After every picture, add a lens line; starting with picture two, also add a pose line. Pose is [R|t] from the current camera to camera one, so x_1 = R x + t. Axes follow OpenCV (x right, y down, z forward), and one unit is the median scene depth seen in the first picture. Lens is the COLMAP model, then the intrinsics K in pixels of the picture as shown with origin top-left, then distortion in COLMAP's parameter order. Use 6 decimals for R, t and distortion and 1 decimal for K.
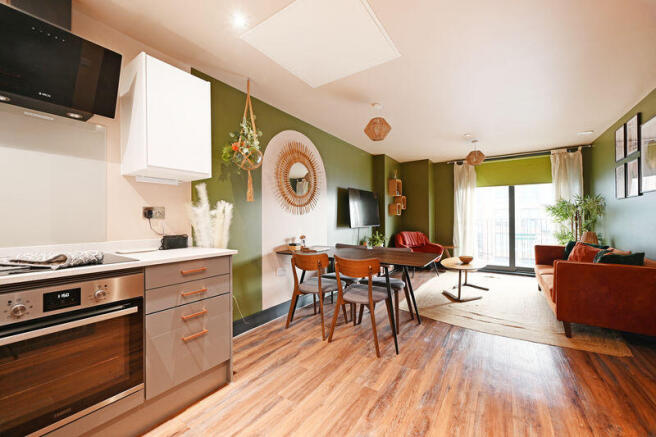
lens RADIAL K [[254.7, 0, 325.7], [0, 254.7, 218.1], [0, 0, 1]] dist [-0.005352, -0.000019]
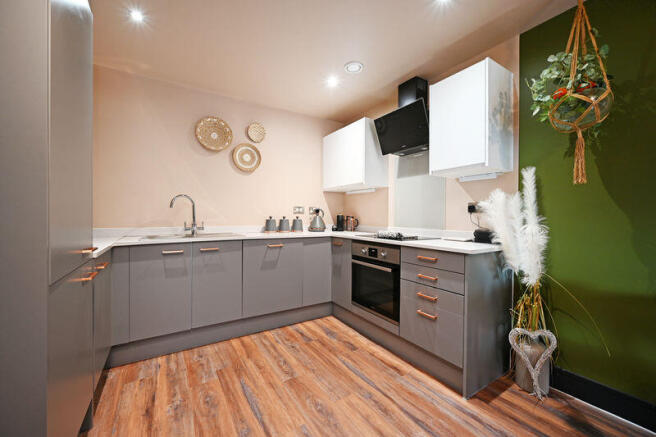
lens RADIAL K [[254.7, 0, 326.1], [0, 254.7, 217.8], [0, 0, 1]] dist [-0.005352, -0.000019]
pose [[-0.385104, 0.008568, -0.922834, 0.590361], [0.001333, 0.999961, 0.008728, 0.012579], [0.922872, 0.002131, -0.385100, 0.847365]]
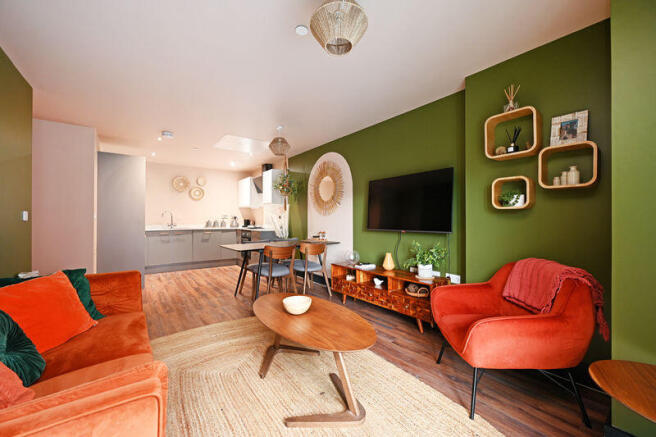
lens RADIAL K [[254.7, 0, 328.3], [0, 254.7, 218.0], [0, 0, 1]] dist [-0.005352, -0.000019]
pose [[-0.301645, 0.001585, -0.953419, 2.037530], [0.006328, 0.999980, -0.000340, -0.001118], [0.953399, -0.006136, -0.301649, 2.484933]]
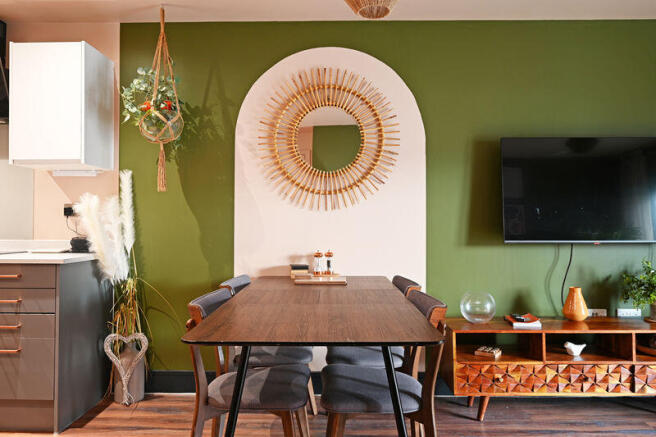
lens RADIAL K [[471.6, 0, 325.8], [0, 471.6, 216.9], [0, 0, 1]] dist [-0.009028, 0.006819]
pose [[0.555672, -0.000269, -0.831402, 1.179927], [-0.002271, 0.999996, -0.001841, 0.003389], [0.831398, 0.002911, 0.555669, 0.841455]]
